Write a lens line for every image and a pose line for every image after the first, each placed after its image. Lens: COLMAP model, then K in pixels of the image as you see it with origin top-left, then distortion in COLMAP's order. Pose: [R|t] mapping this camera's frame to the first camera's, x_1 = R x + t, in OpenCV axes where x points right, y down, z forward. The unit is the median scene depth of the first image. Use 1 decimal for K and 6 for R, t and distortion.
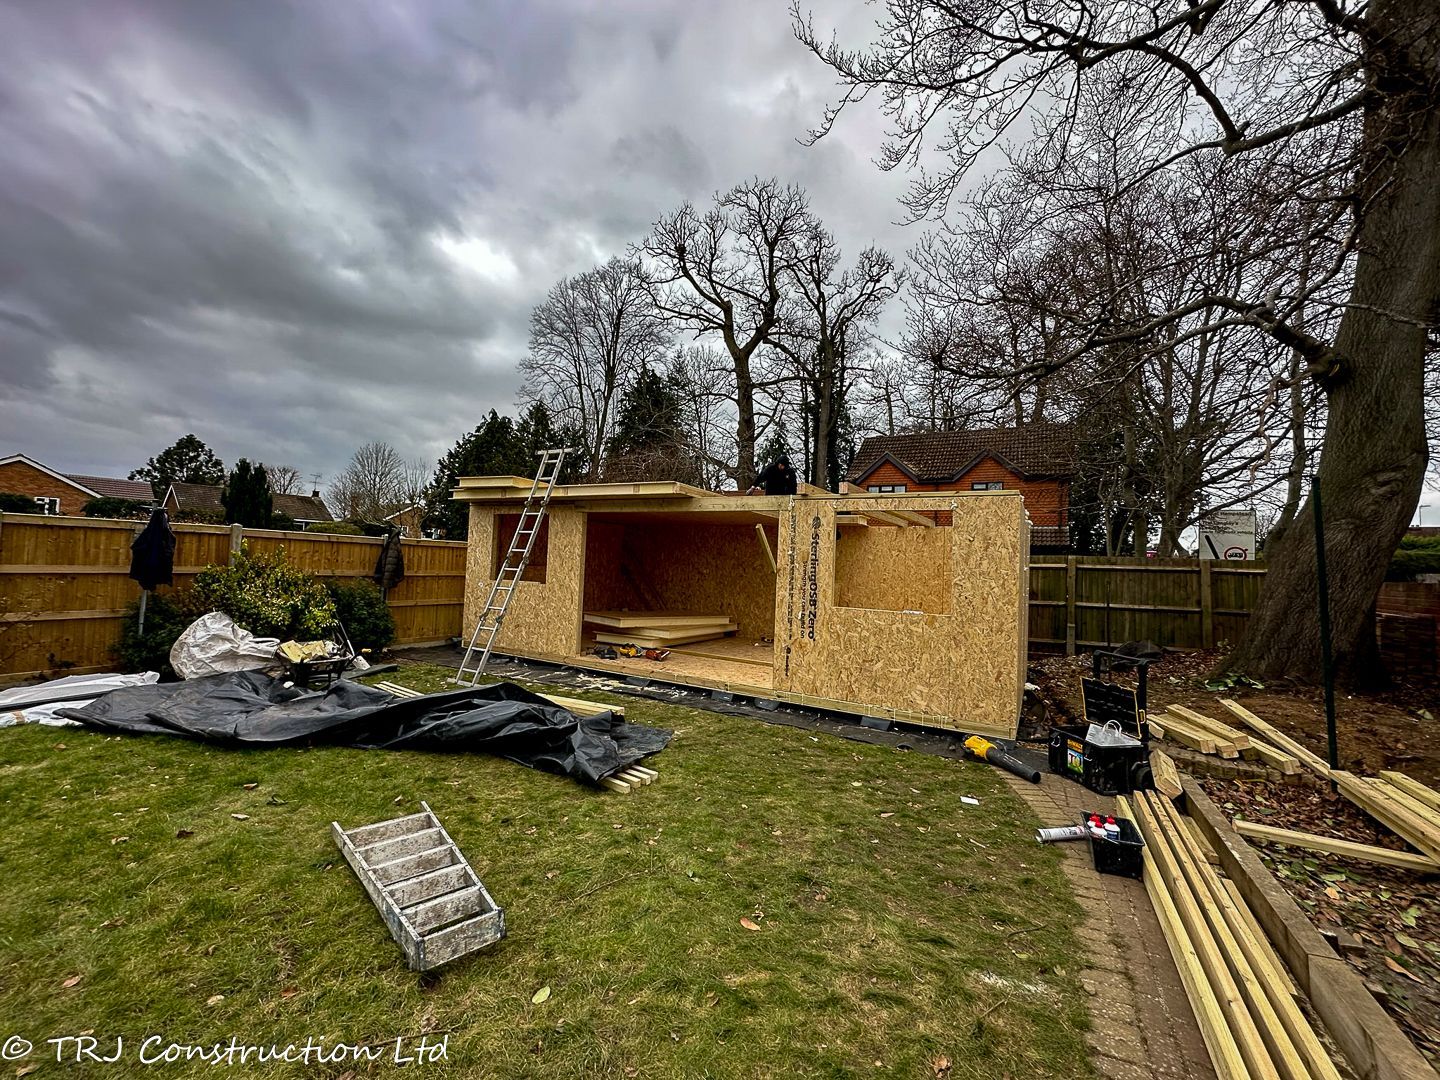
lens RADIAL K [[571.8, 0, 718.8], [0, 571.8, 539.4], [0, 0, 1]] dist [-0.003454, 0.000647]
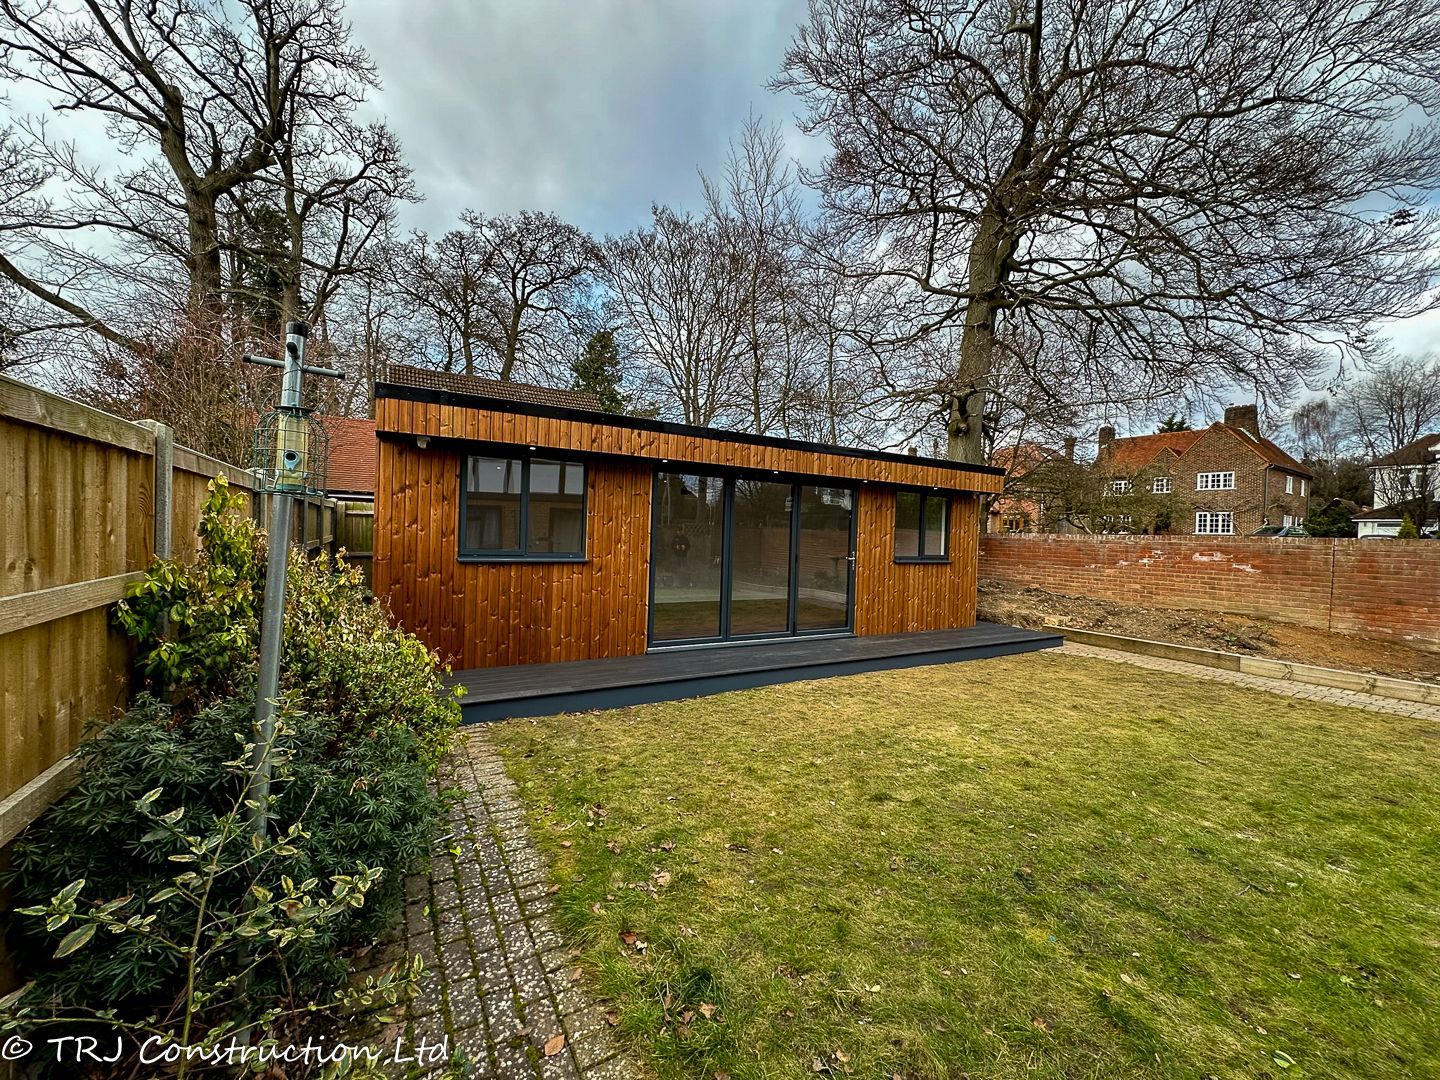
lens RADIAL K [[571.8, 0, 718.5], [0, 571.8, 544.3], [0, 0, 1]] dist [-0.003454, 0.000647]
pose [[0.501671, -0.042500, 0.864014, -0.223503], [-0.045457, 0.996117, 0.075392, 0.000116], [-0.863863, -0.077097, 0.497792, 0.141482]]
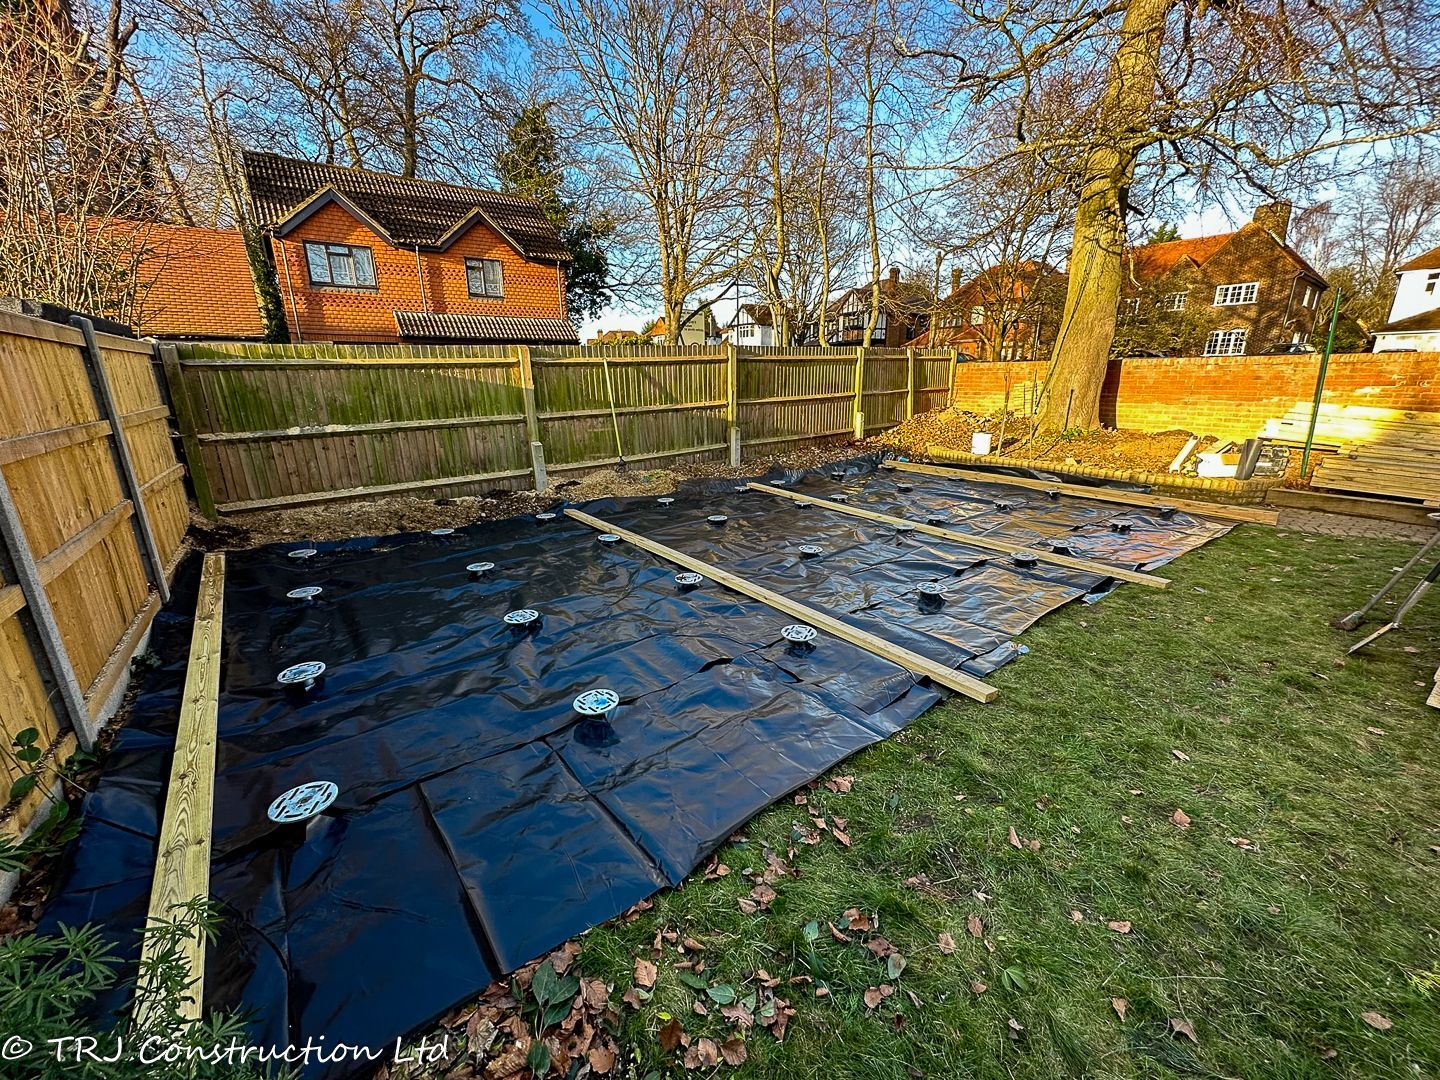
lens RADIAL K [[571.8, 0, 719.4], [0, 571.8, 540.1], [0, 0, 1]] dist [-0.003454, 0.000647]
pose [[0.420560, -0.293330, 0.858537, -0.158160], [-0.010123, 0.944716, 0.327733, 0.007184], [-0.907208, -0.146523, 0.394341, 0.237773]]
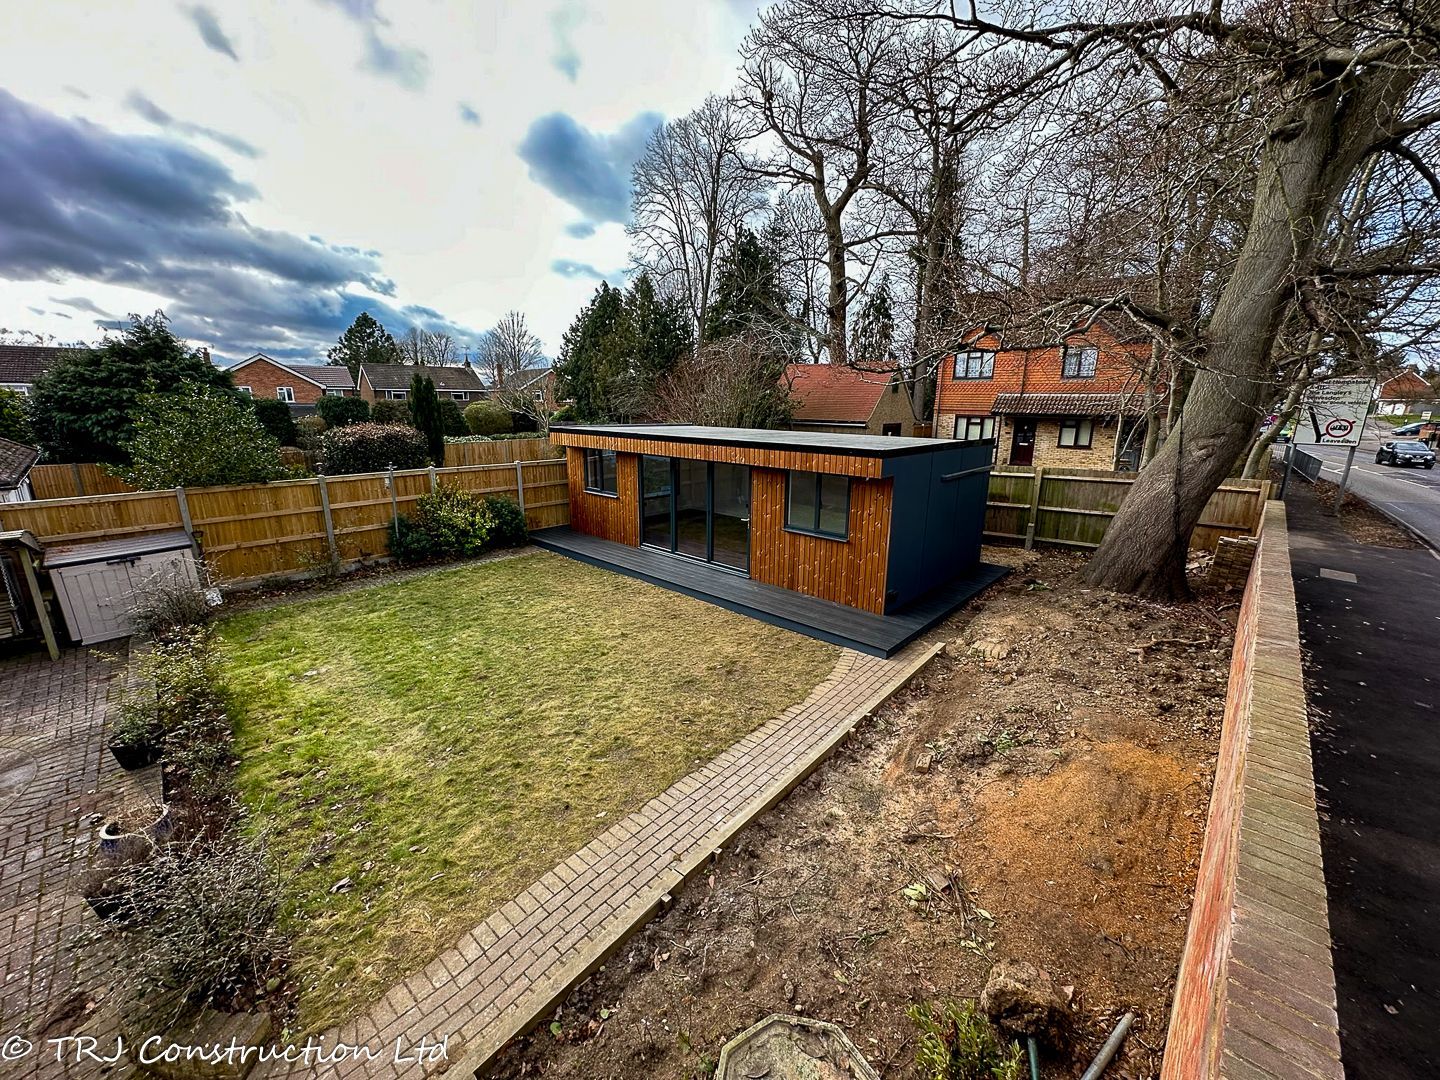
lens RADIAL K [[571.8, 0, 718.8], [0, 571.8, 539.3], [0, 0, 1]] dist [-0.003454, 0.000647]
pose [[0.974499, 0.019436, -0.223549, 0.073458], [0.042134, 0.962673, 0.267367, -0.053267], [0.220402, -0.269968, 0.937305, -0.091761]]
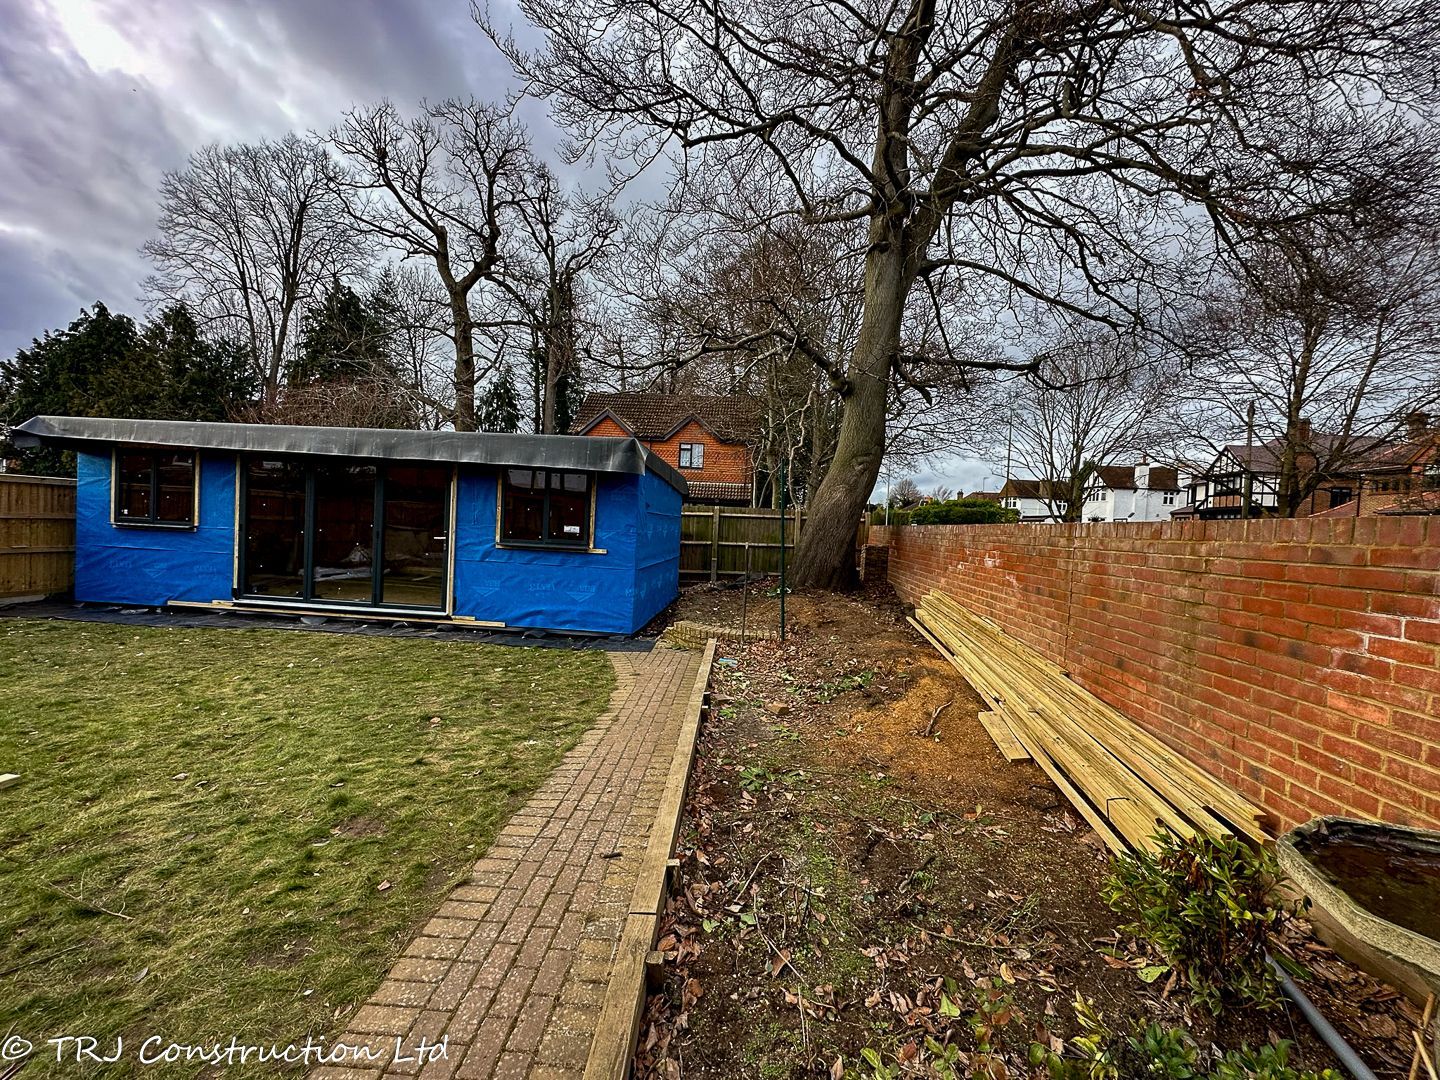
lens RADIAL K [[571.8, 0, 718.9], [0, 571.8, 540.4], [0, 0, 1]] dist [-0.003454, 0.000647]
pose [[0.903744, -0.009958, 0.427958, 0.019464], [-0.027665, 0.996281, 0.081605, -0.000184], [-0.427179, -0.085589, 0.900107, -0.057320]]
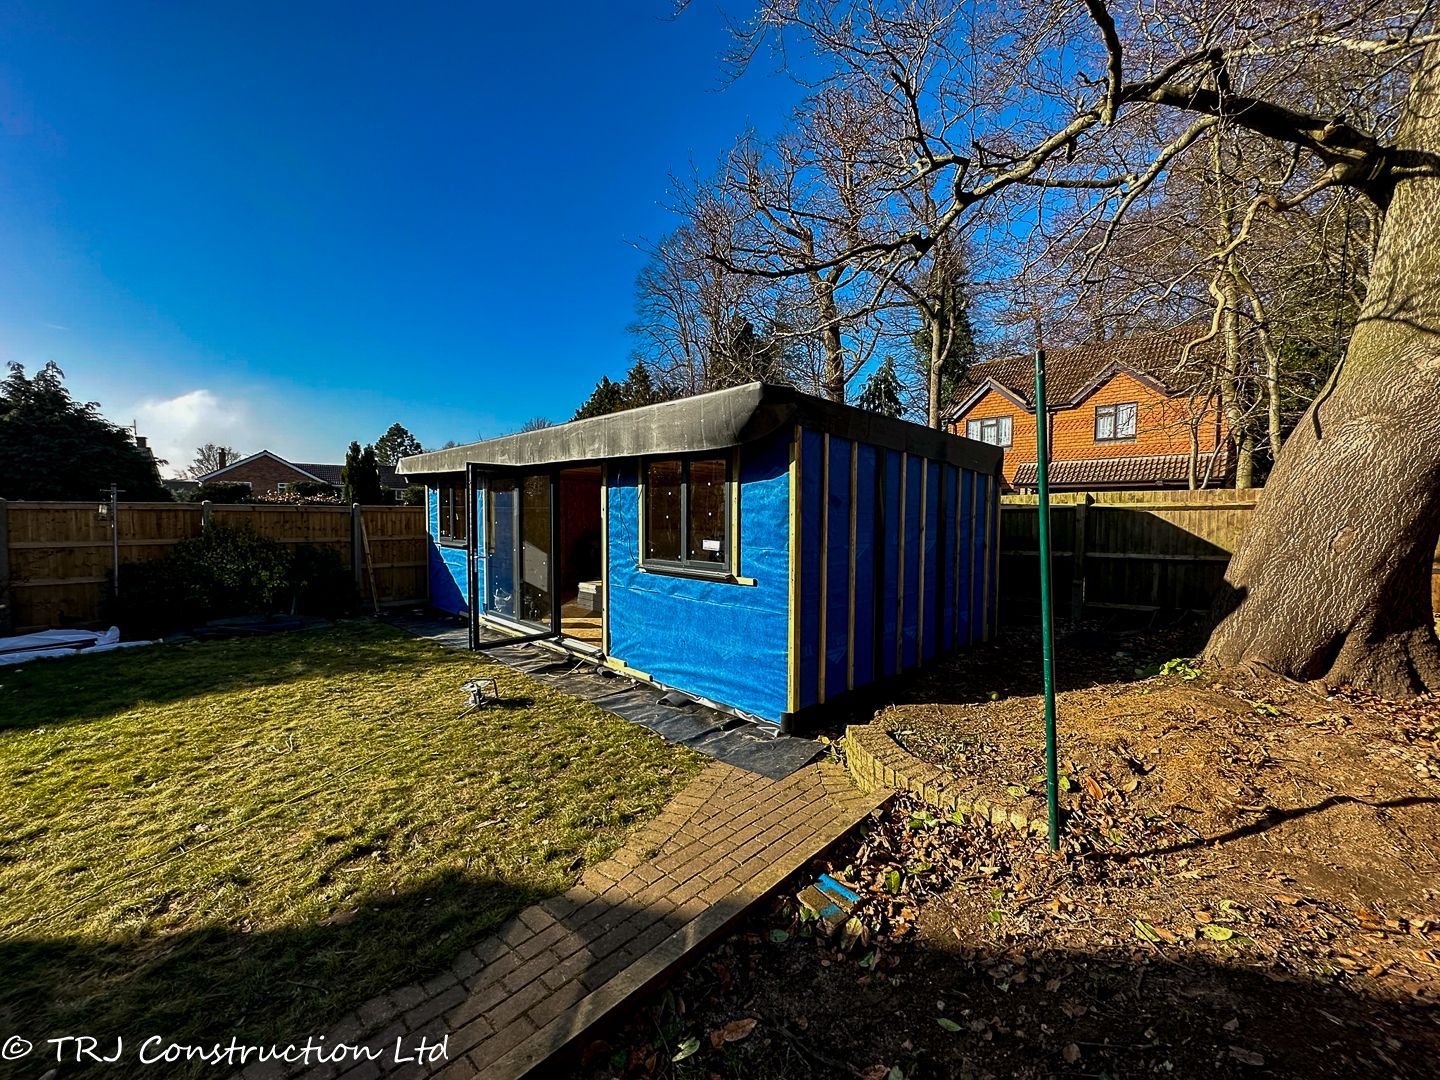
lens RADIAL K [[571.8, 0, 718.3], [0, 571.8, 537.1], [0, 0, 1]] dist [-0.003454, 0.000647]
pose [[0.960750, -0.026505, -0.276145, 0.110999], [0.047670, 0.996392, 0.070216, 0.003589], [0.273288, -0.080624, 0.958548, 0.038768]]
